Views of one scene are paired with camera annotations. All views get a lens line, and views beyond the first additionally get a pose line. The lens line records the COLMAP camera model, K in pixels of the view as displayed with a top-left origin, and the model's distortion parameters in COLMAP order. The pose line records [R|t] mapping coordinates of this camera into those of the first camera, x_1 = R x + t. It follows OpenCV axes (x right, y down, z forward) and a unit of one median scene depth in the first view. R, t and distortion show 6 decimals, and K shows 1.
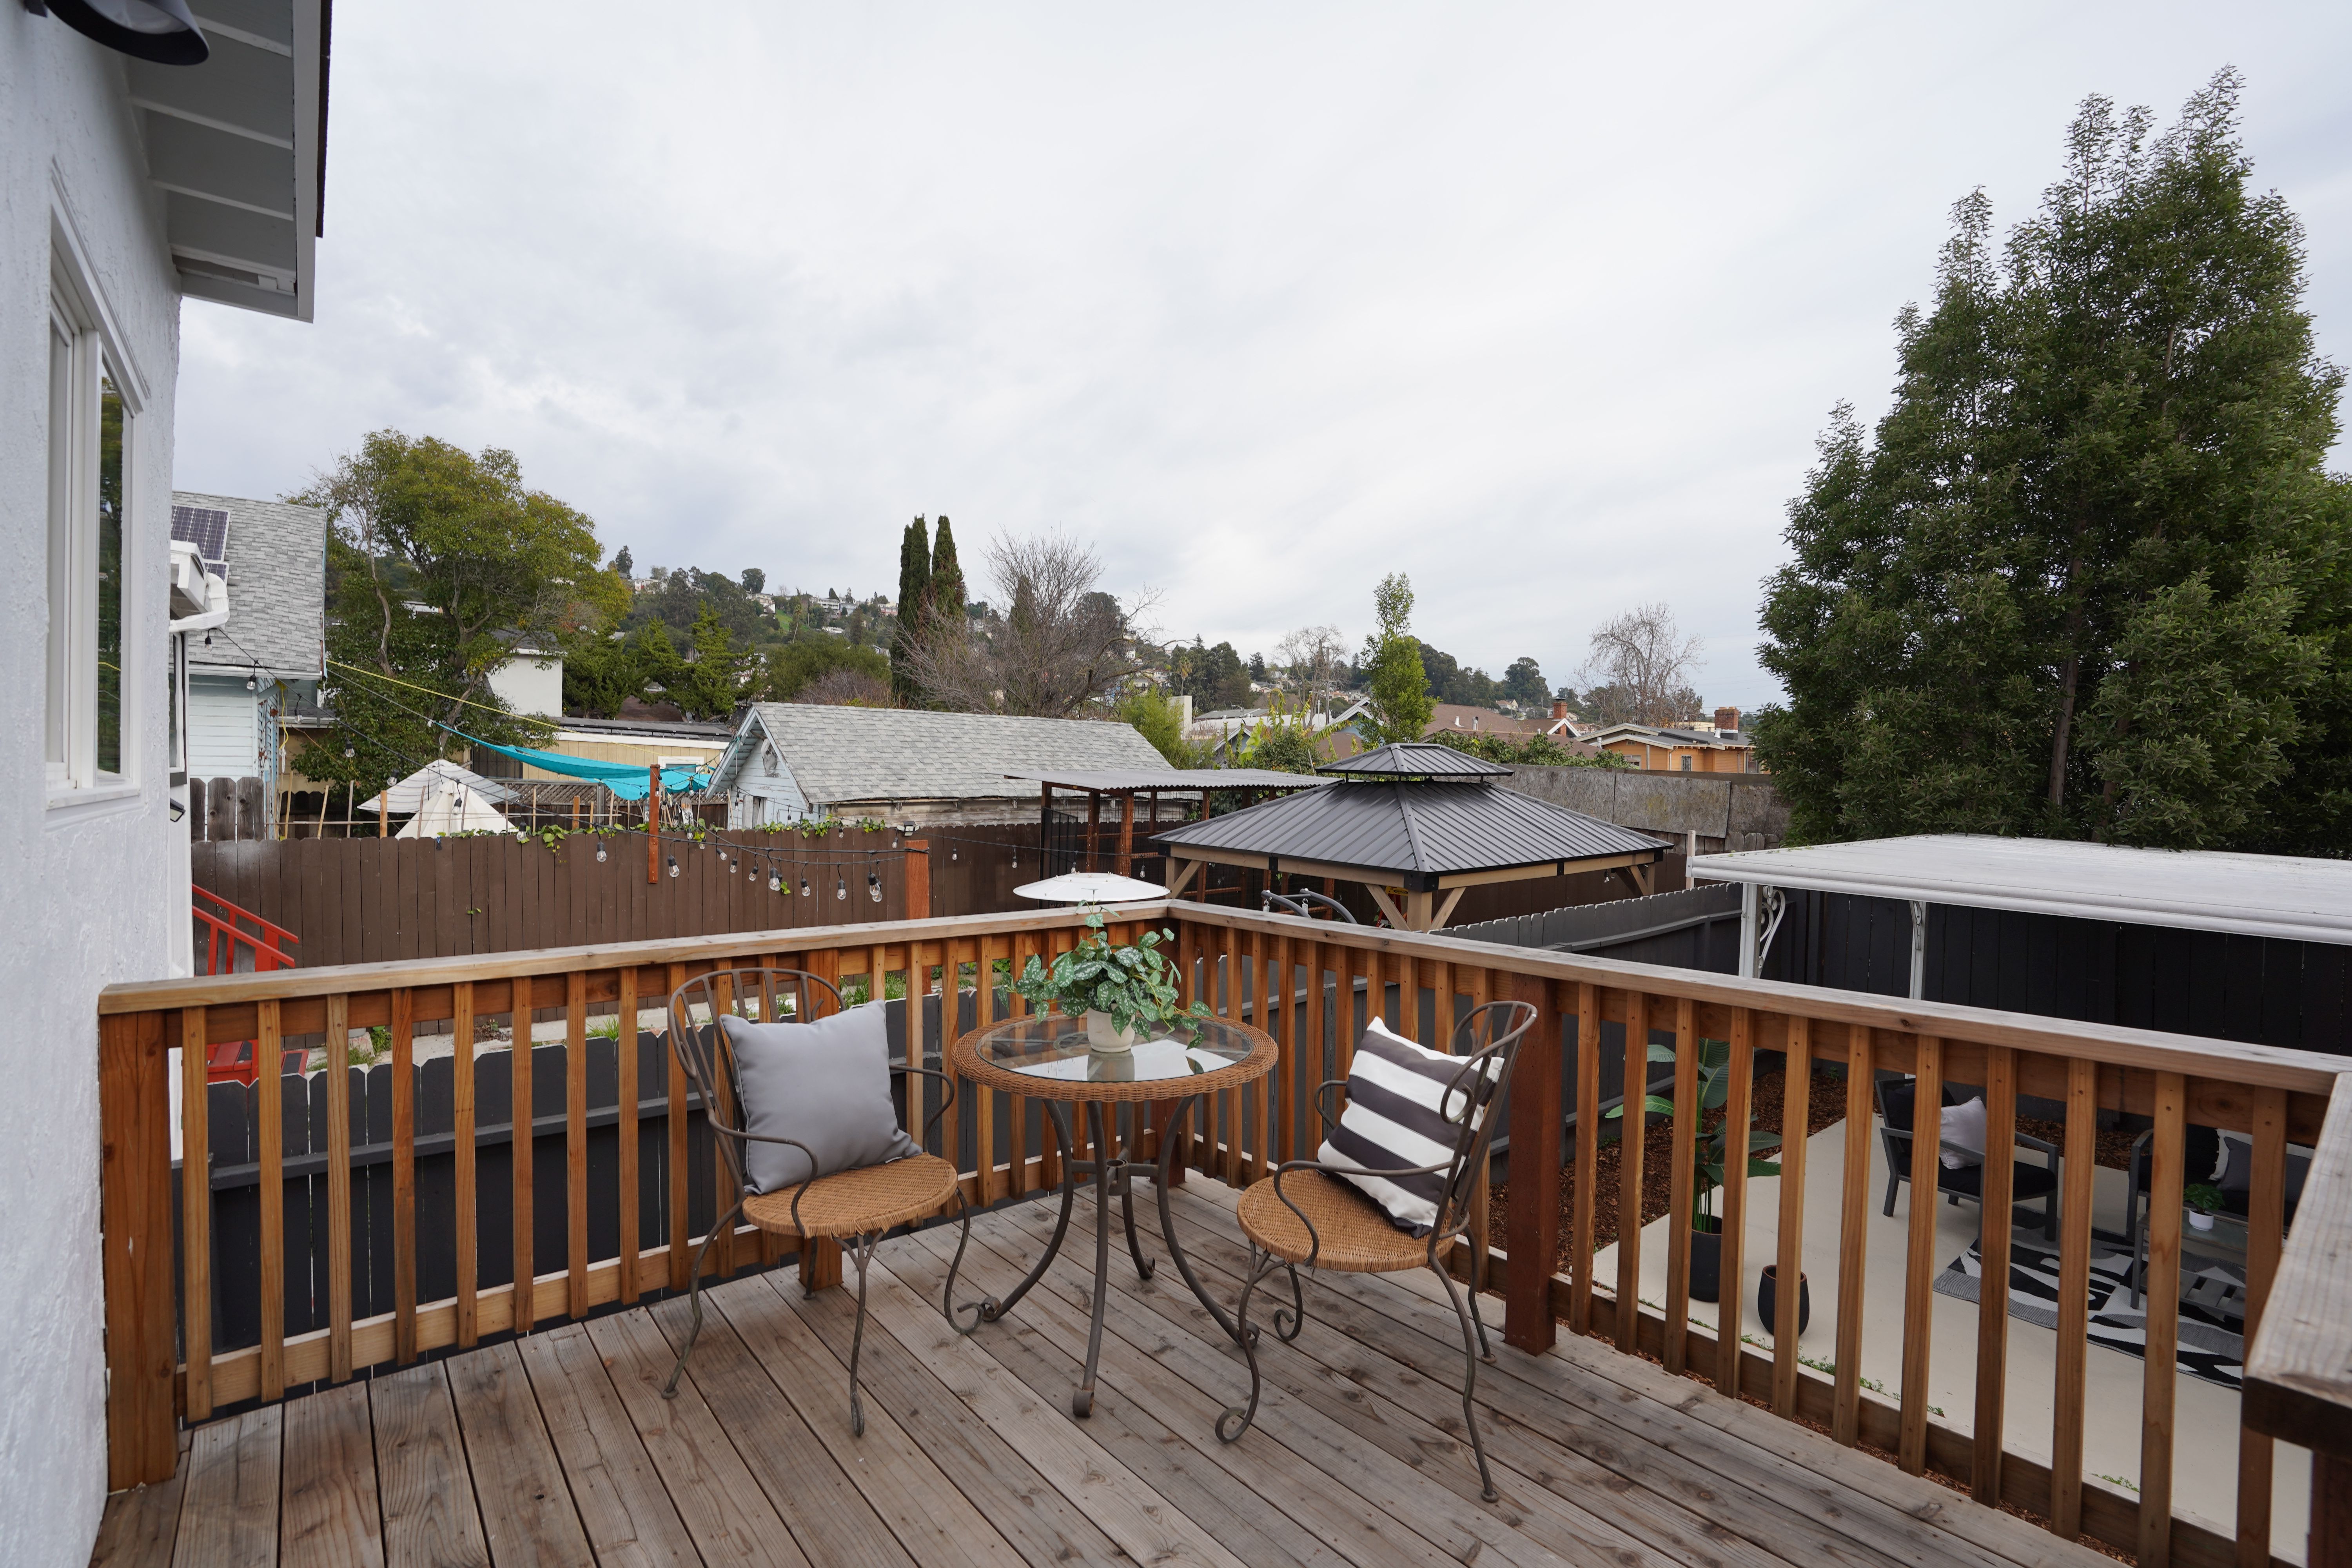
lens RADIAL K [[1116.9, 0, 1187.6], [0, 1116.9, 761.8], [0, 0, 1]] dist [-0.046314, 0.015936]
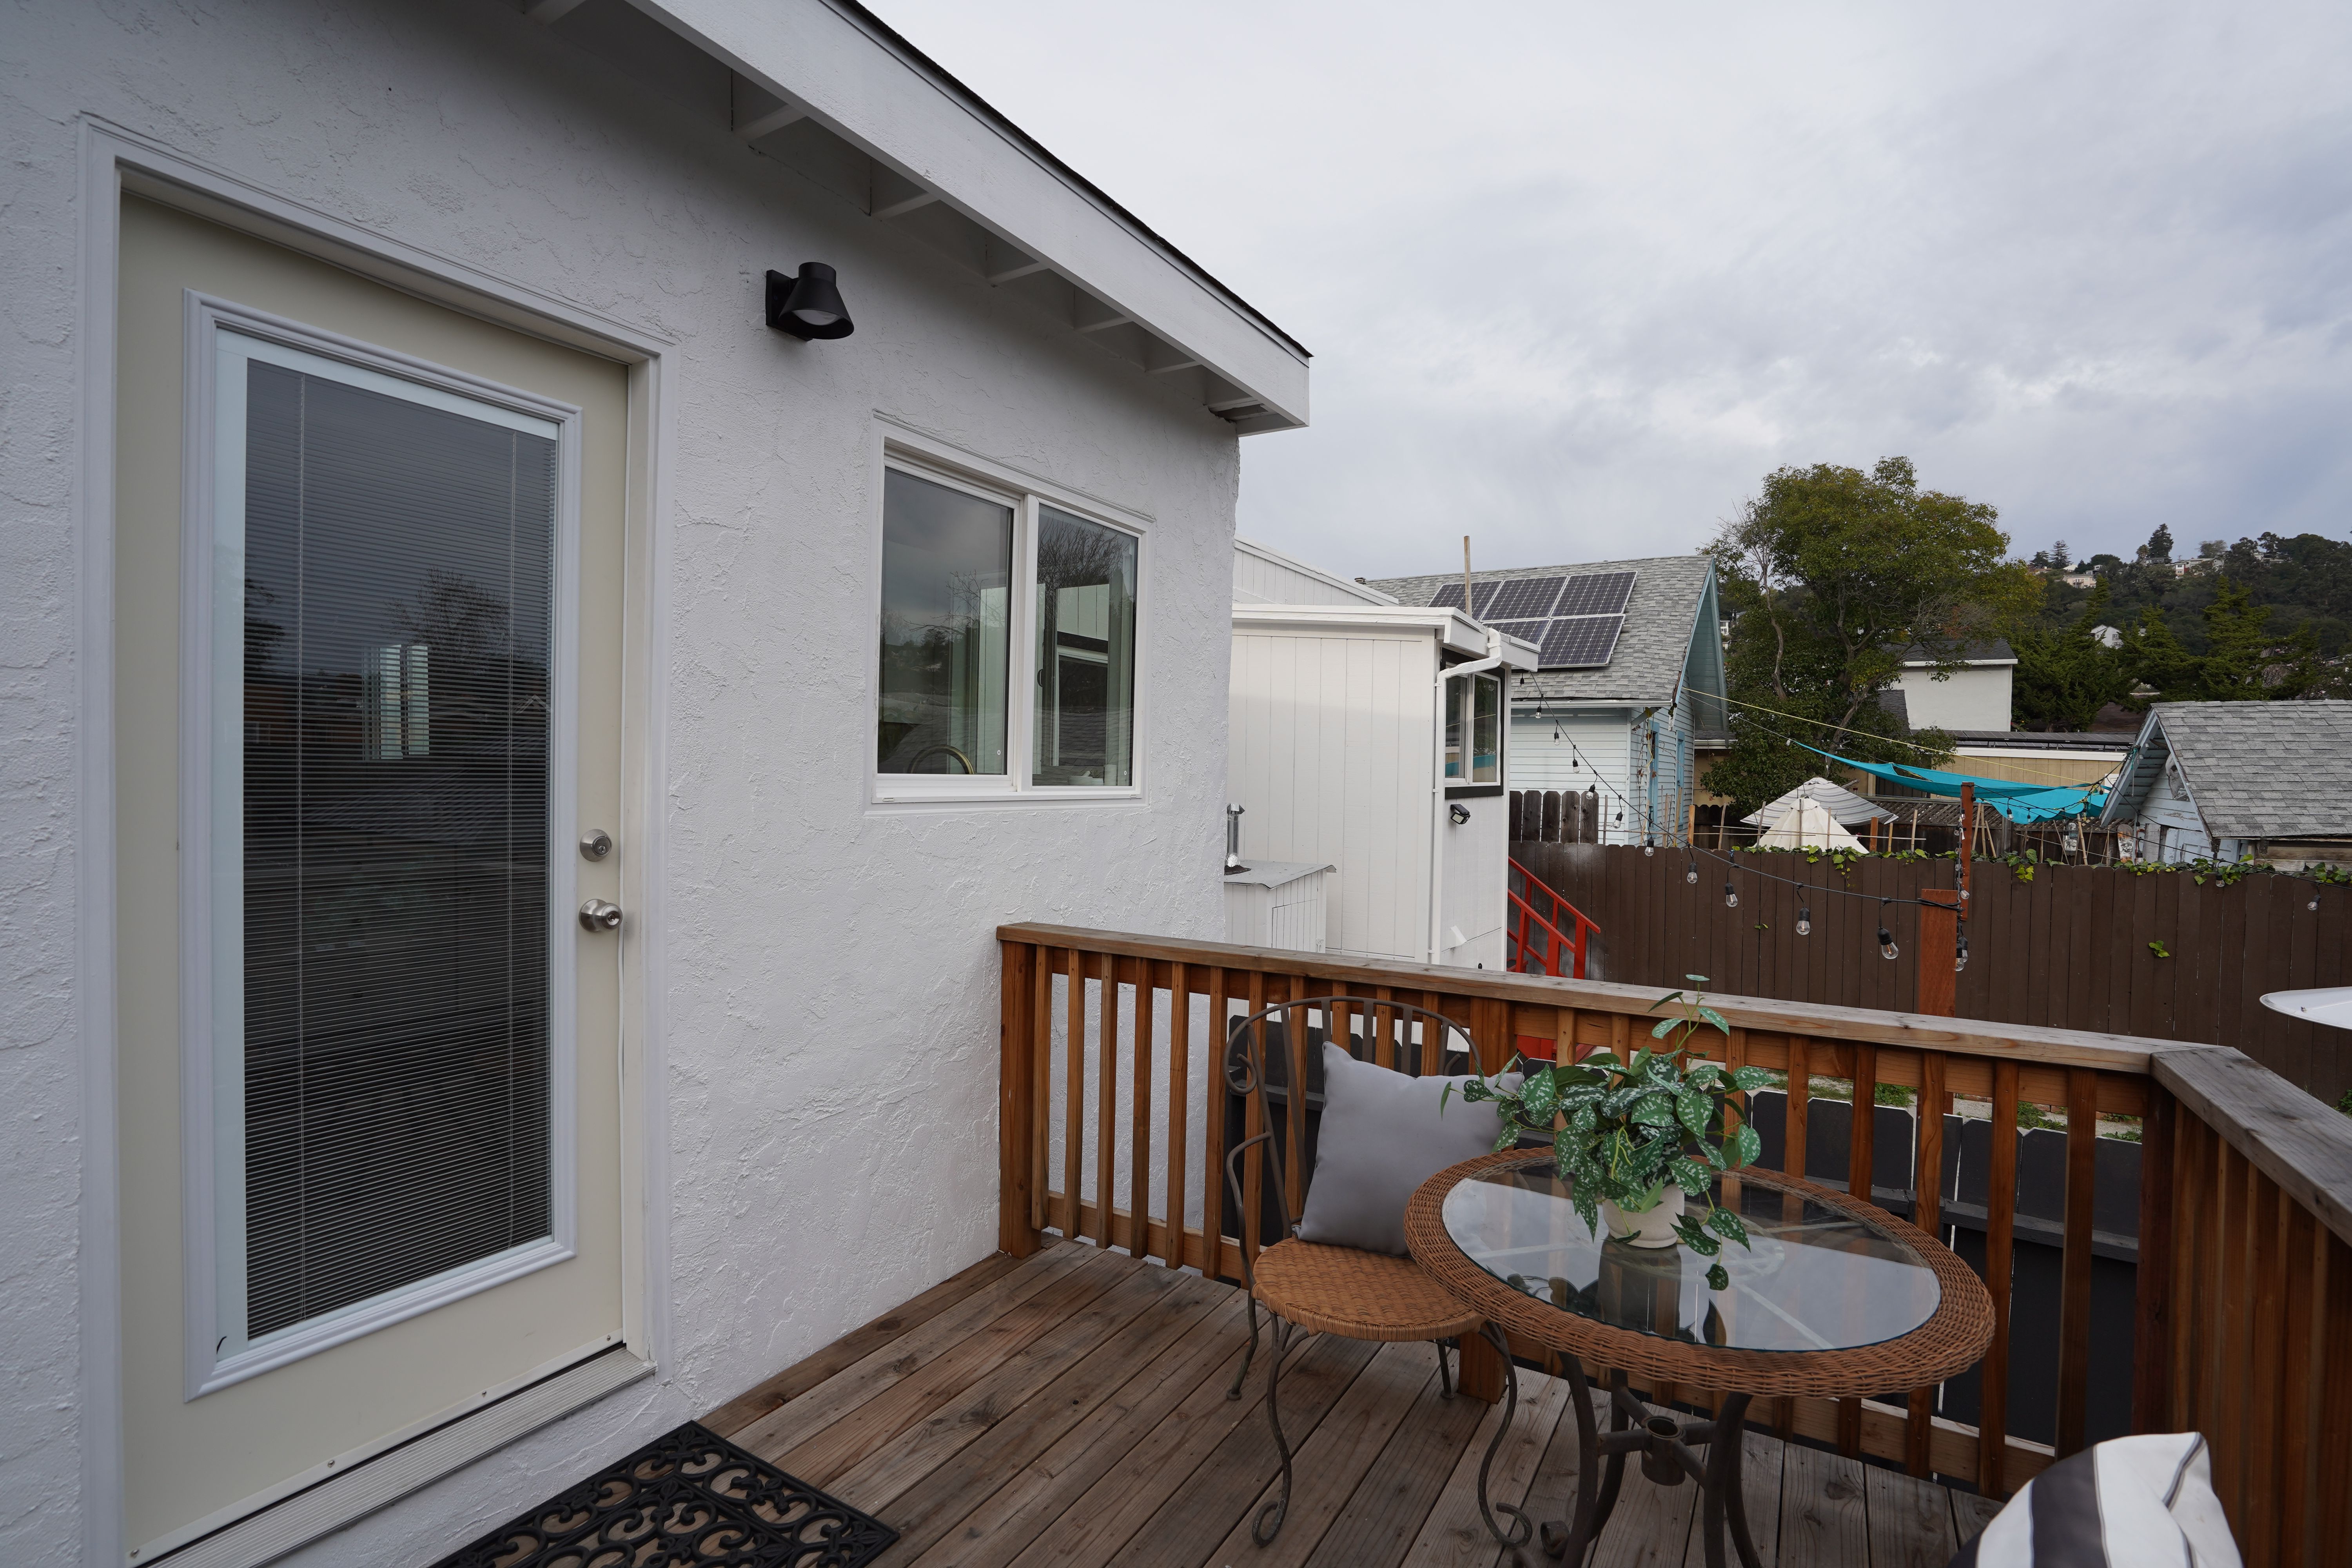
lens RADIAL K [[1094.1, 0, 1183.2], [0, 1094.1, 779.4], [0, 0, 1]] dist [-0.040134, 0.001046]
pose [[0.313495, 0.002517, -0.949587, 0.095739], [-0.003490, 0.999993, 0.001499, 0.000728], [0.949584, 0.002844, 0.313501, 0.132151]]
